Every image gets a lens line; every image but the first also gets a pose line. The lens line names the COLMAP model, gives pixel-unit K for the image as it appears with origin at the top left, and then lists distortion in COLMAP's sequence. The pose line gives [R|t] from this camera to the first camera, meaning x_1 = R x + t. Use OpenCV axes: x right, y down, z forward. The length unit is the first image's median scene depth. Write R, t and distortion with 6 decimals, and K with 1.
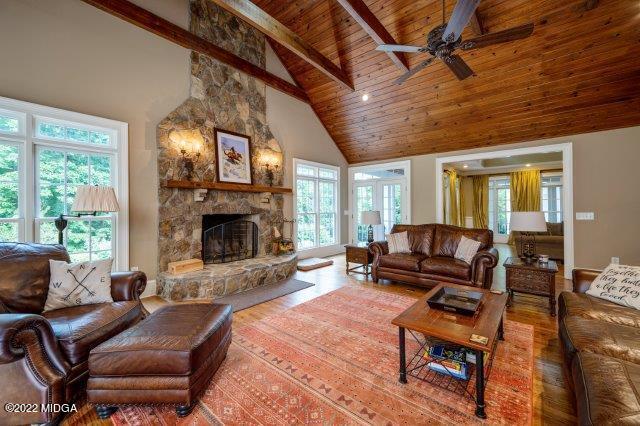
lens RADIAL K [[253.6, 0, 320.1], [0, 253.6, 209.3], [0, 0, 1]] dist [-0.002671, -0.000374]
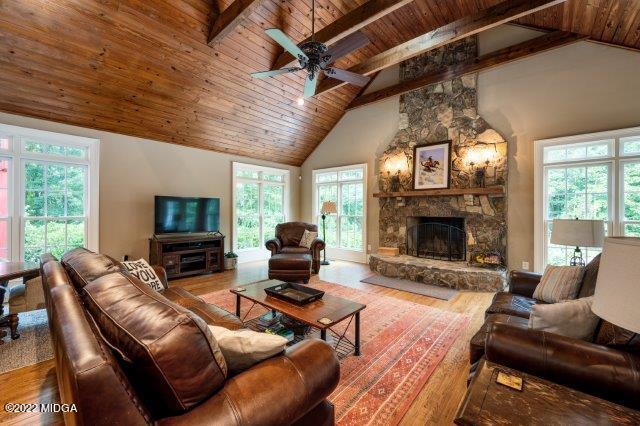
lens RADIAL K [[253.6, 0, 320.4], [0, 253.6, 211.9], [0, 0, 1]] dist [-0.002671, -0.000374]
pose [[-0.000008, 0.010078, -0.999949, 0.748784], [-0.003856, 0.999942, 0.010078, -0.011802], [0.999993, 0.003856, 0.000031, 0.500232]]
